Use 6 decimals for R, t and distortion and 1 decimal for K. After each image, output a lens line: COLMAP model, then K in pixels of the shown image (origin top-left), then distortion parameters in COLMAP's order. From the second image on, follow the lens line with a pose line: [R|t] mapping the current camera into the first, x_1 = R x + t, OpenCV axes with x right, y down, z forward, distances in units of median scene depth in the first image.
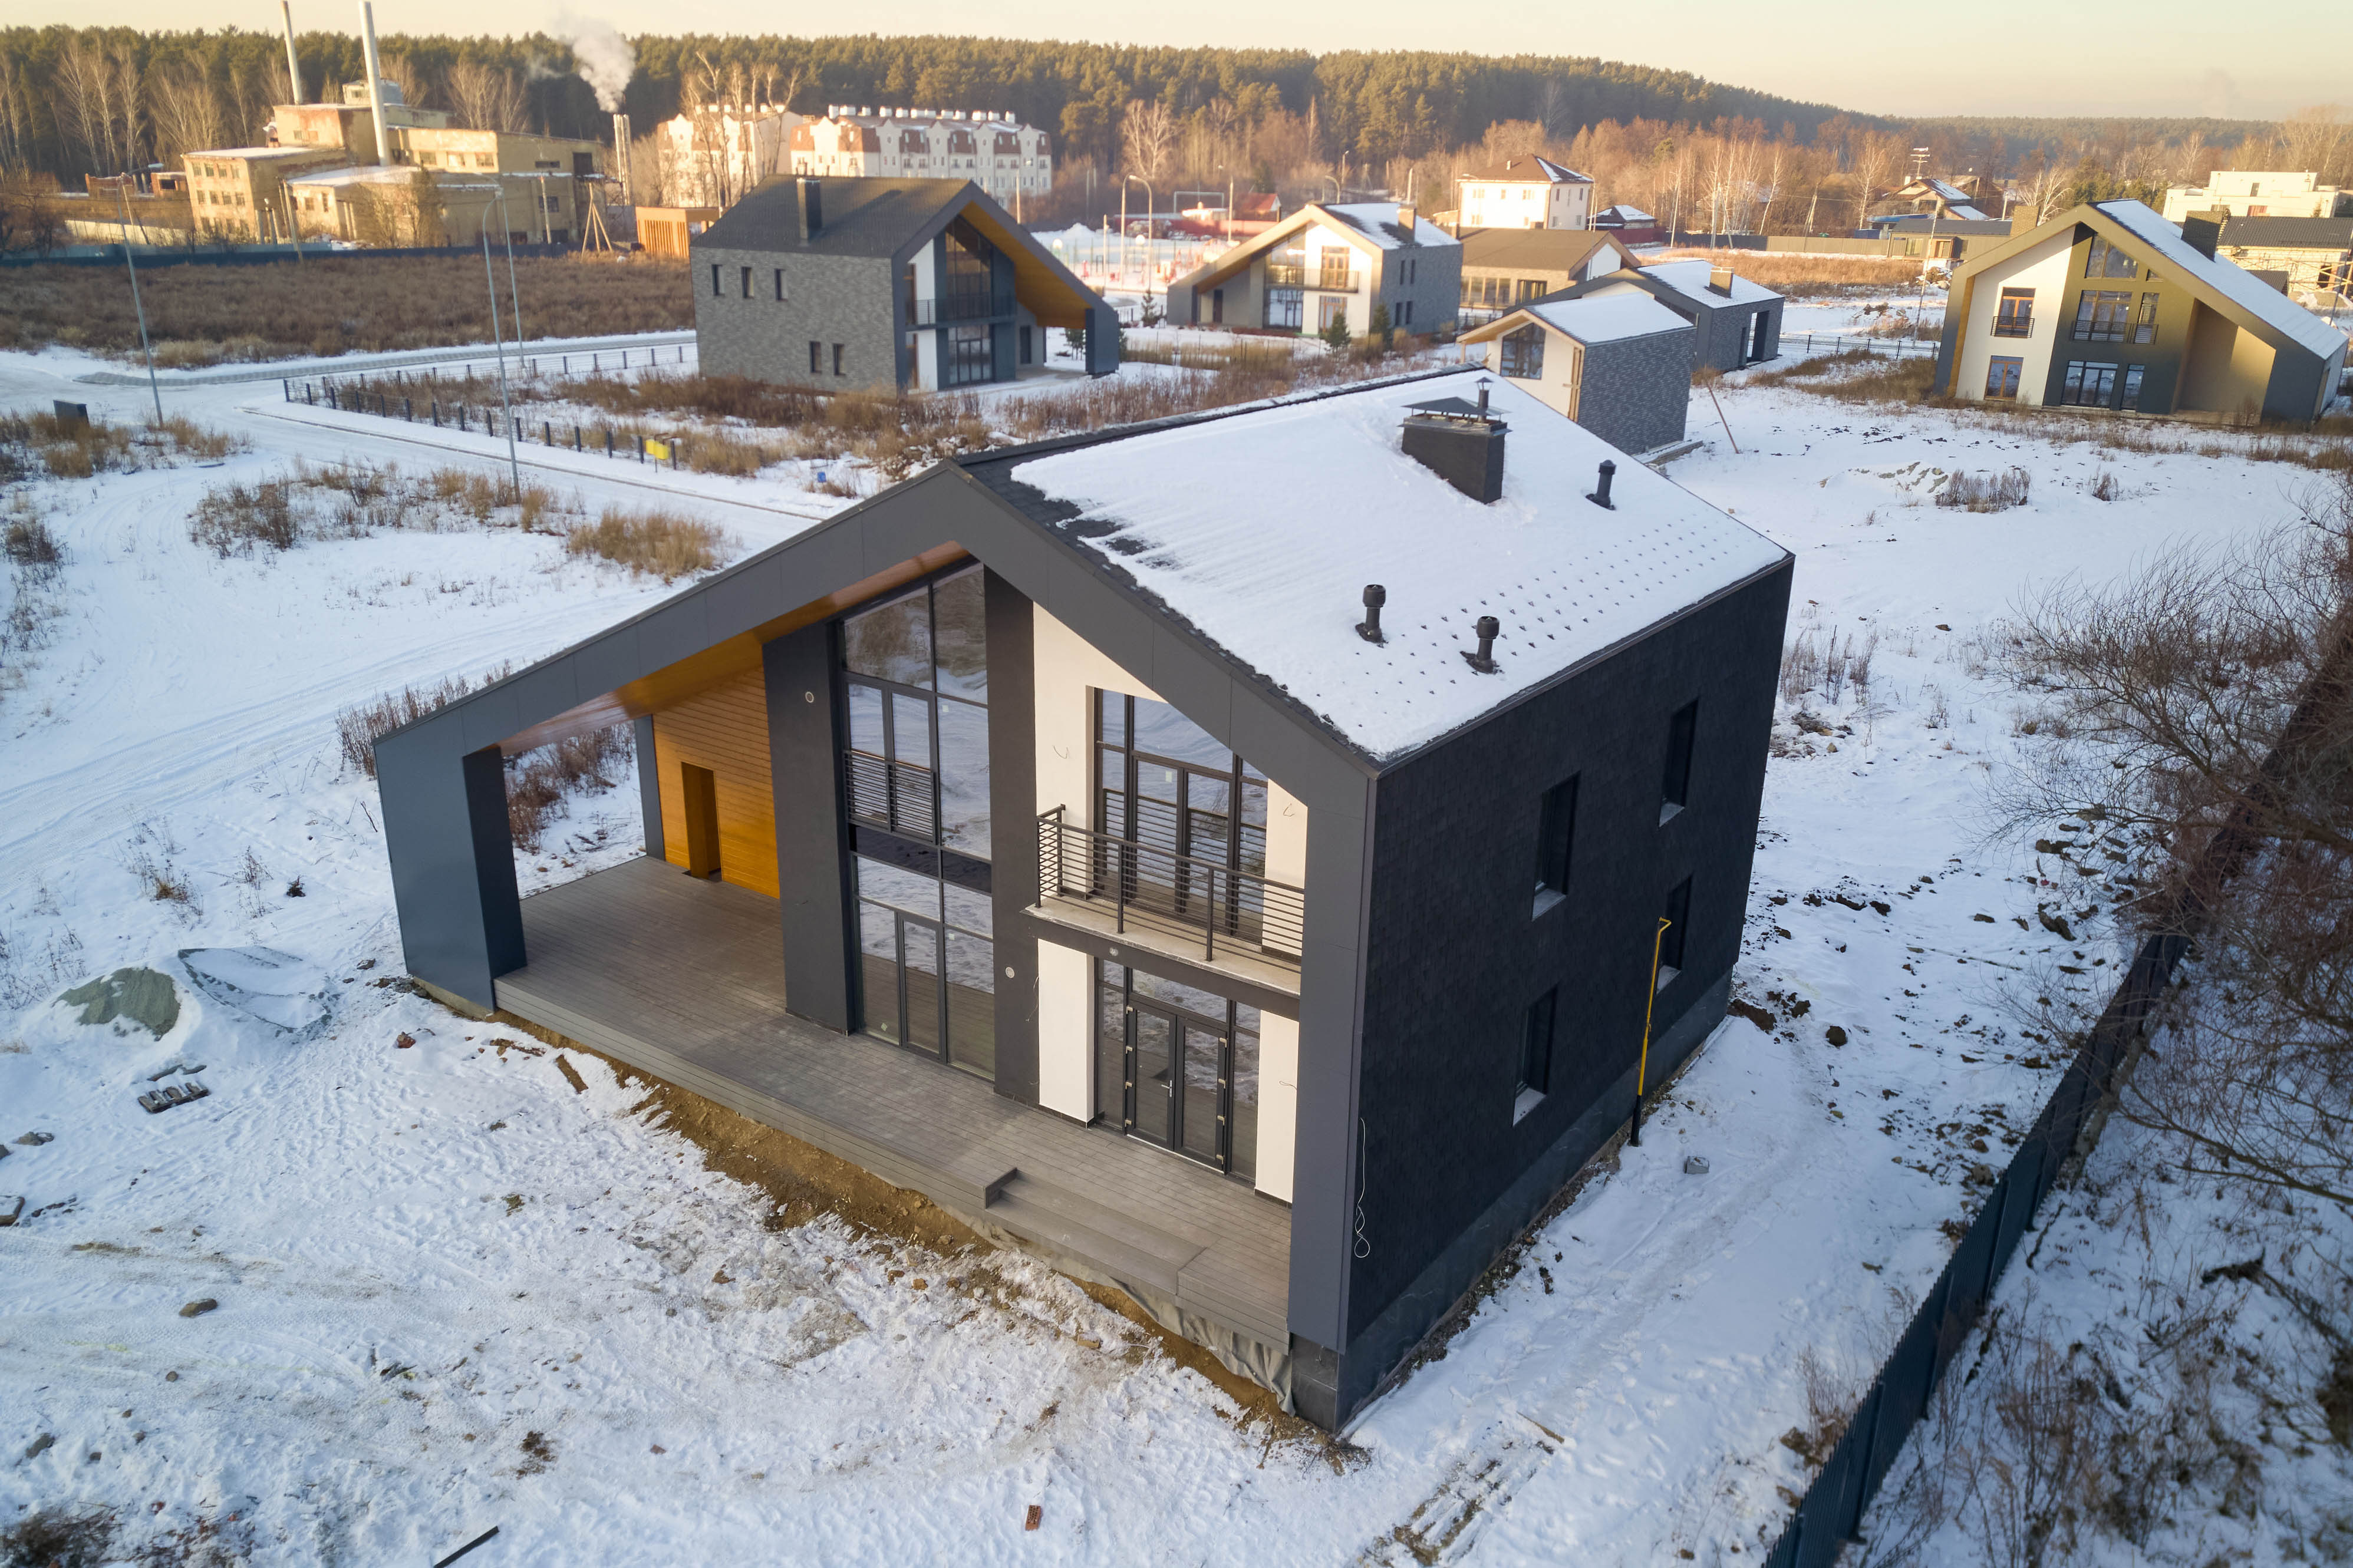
lens RADIAL K [[1776.9, 0, 1176.5], [0, 1776.9, 784.0], [0, 0, 1]] dist [0.031053, -0.003263]
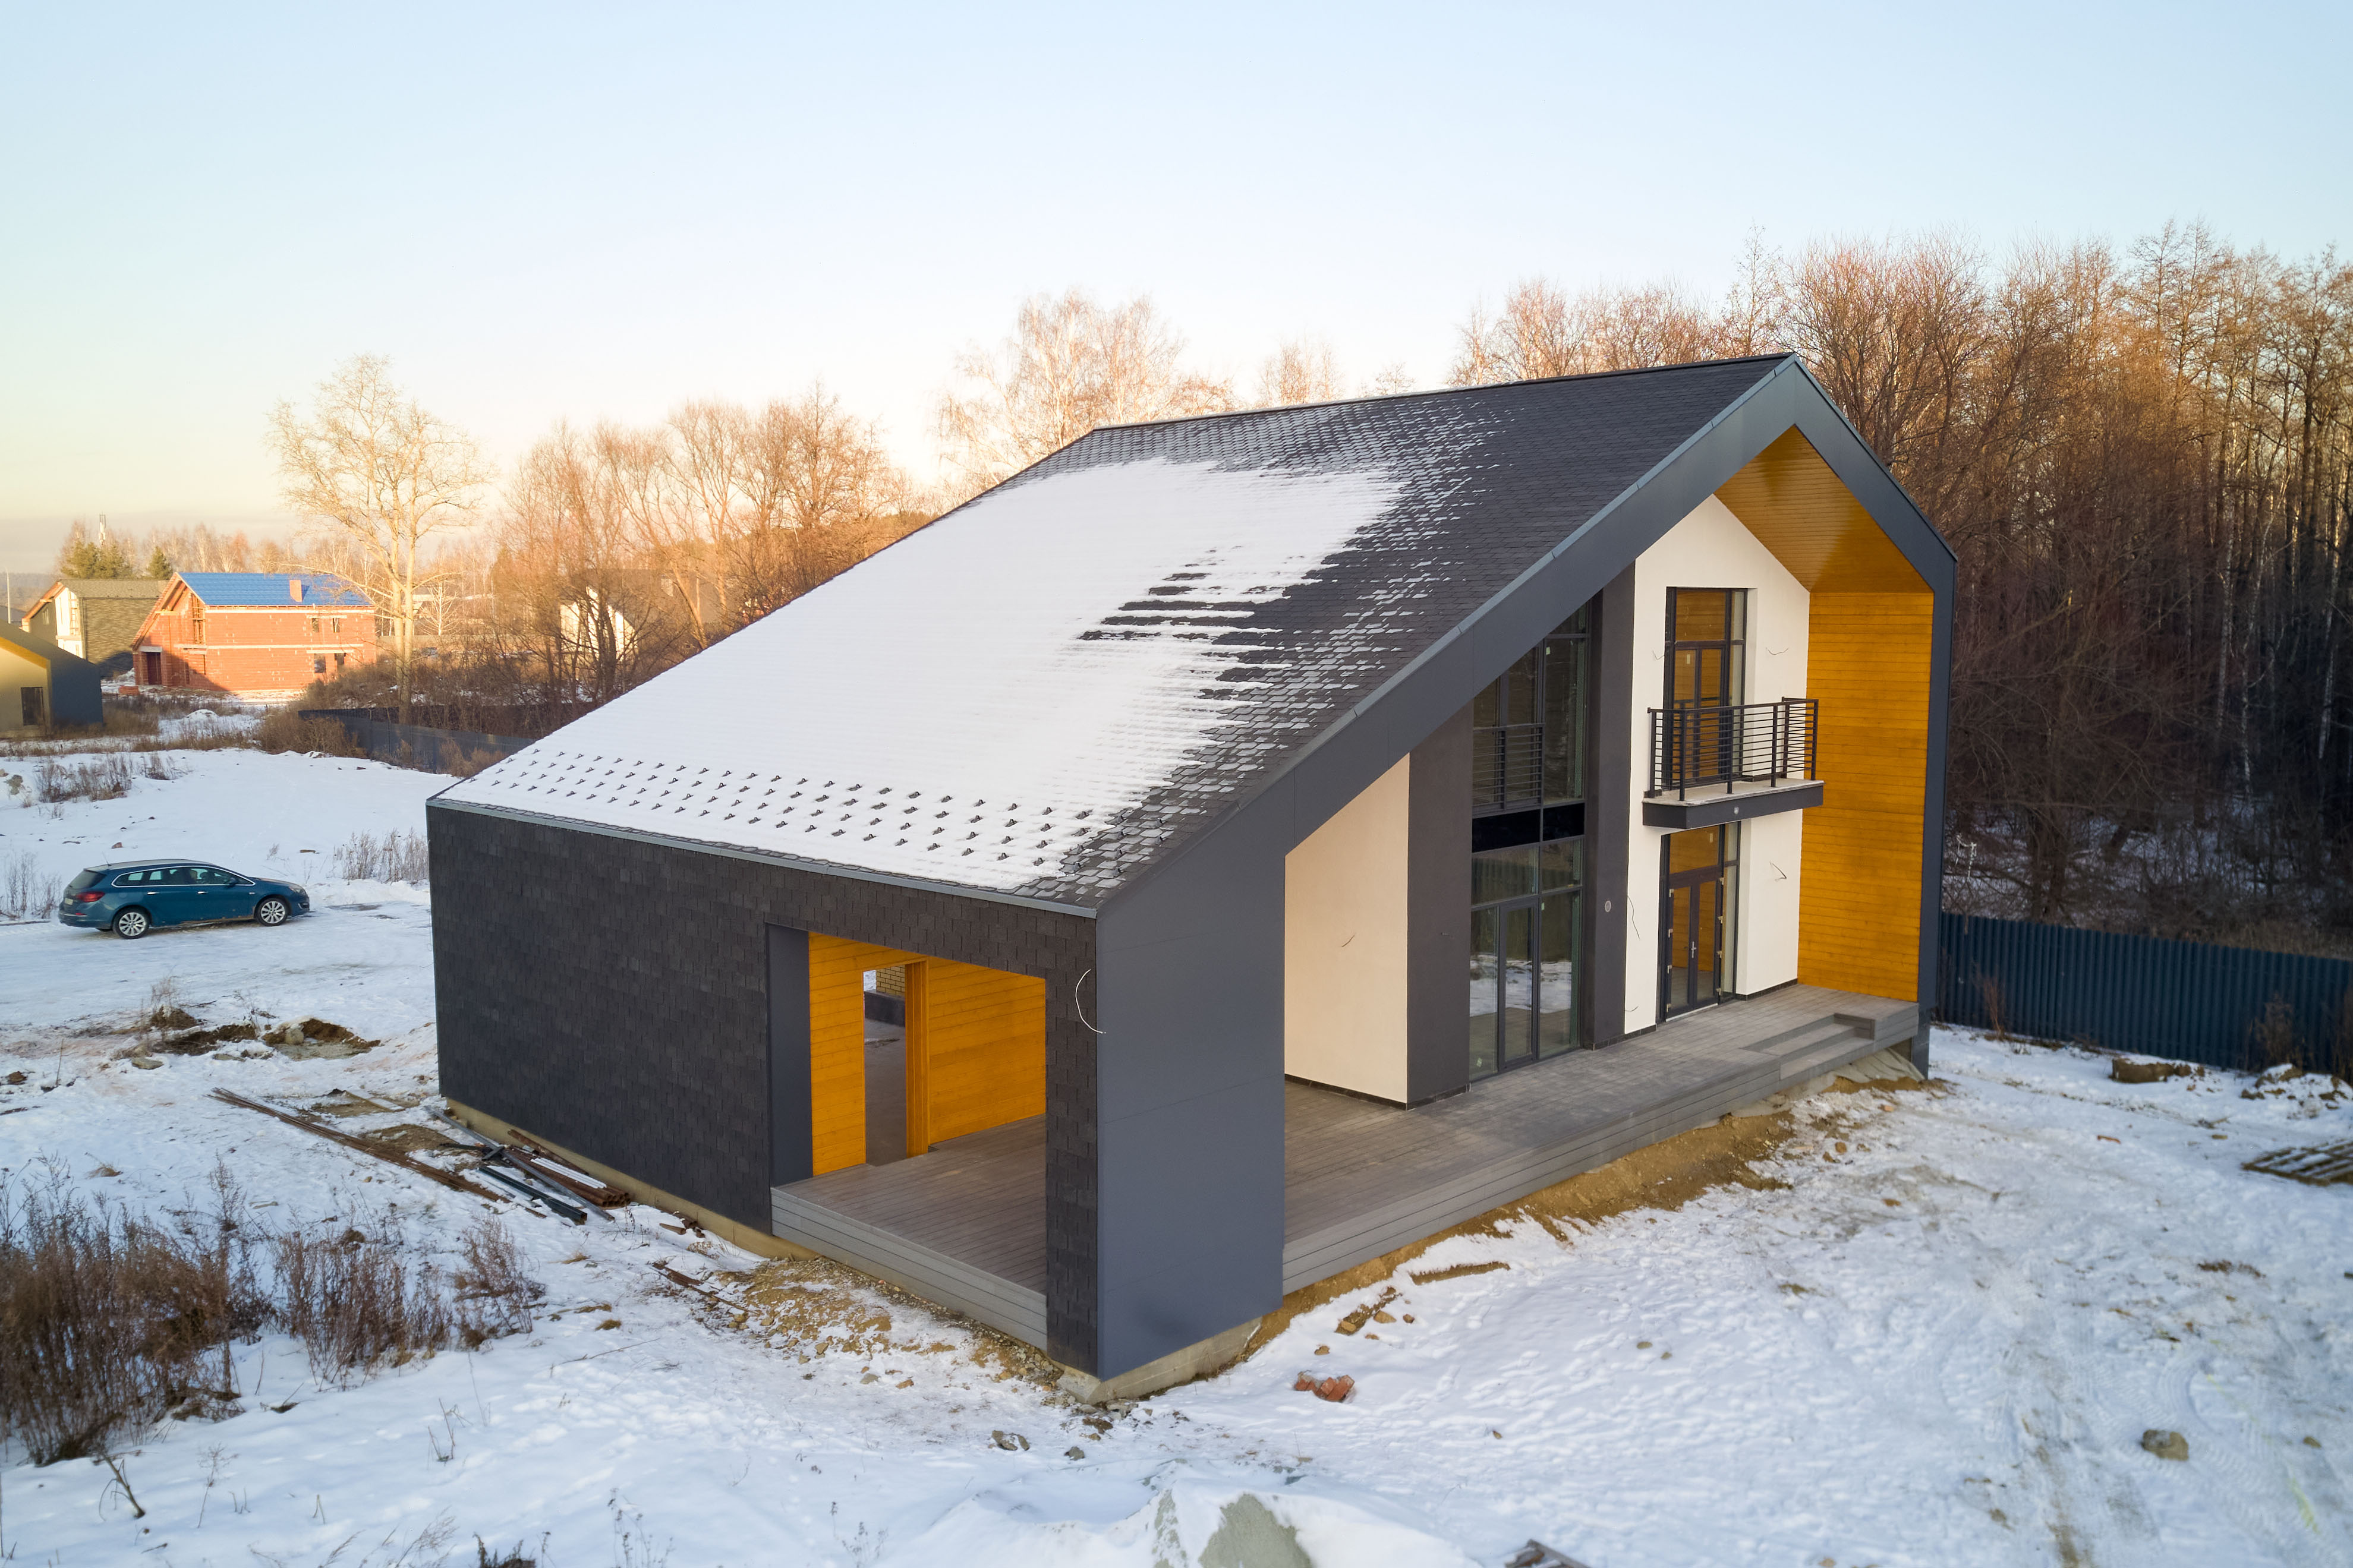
lens RADIAL K [[1776.9, 0, 1176.5], [0, 1776.9, 784.0], [0, 0, 1]] dist [0.031053, -0.003263]
pose [[0.148455, -0.100188, 0.983831, -1.095021], [0.330464, 0.942690, 0.046133, -0.082846], [-0.932070, 0.318272, 0.173056, 1.021467]]
